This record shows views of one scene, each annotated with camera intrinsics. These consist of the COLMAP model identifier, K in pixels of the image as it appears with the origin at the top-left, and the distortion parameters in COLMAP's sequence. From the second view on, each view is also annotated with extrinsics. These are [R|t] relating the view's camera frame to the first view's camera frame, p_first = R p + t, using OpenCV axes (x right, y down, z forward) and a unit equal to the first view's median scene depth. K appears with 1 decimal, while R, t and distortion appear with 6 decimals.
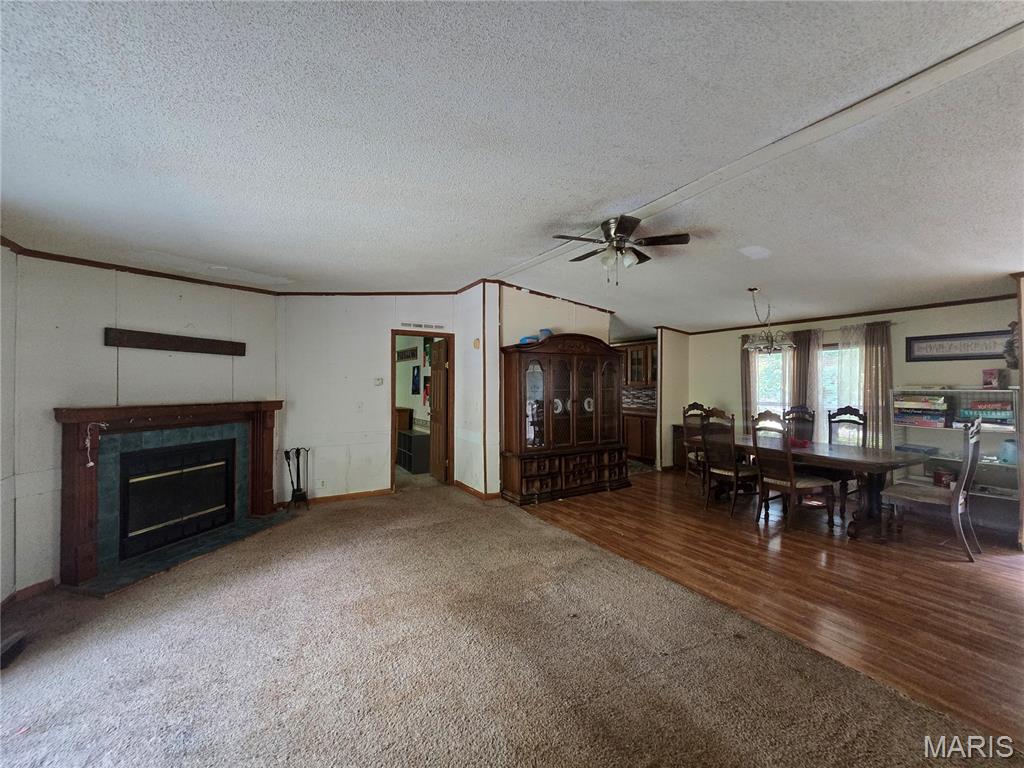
lens RADIAL K [[414.9, 0, 515.0], [0, 414.9, 387.6], [0, 0, 1]] dist [0.001470, 0.000000]
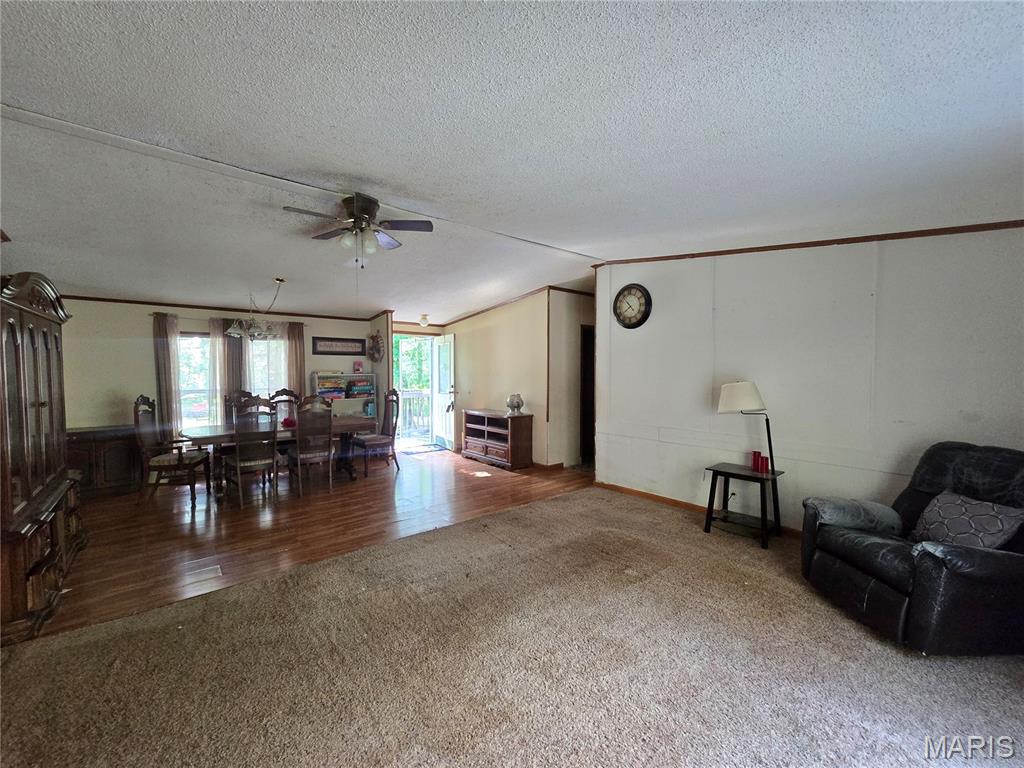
lens RADIAL K [[414.9, 0, 515.0], [0, 414.9, 375.9], [0, 0, 1]] dist [0.001470, 0.000000]
pose [[-0.155778, -0.007996, 0.987760, -0.548208], [0.015617, 0.999822, 0.010556, 0.005636], [-0.987669, 0.017070, -0.155626, 0.588247]]
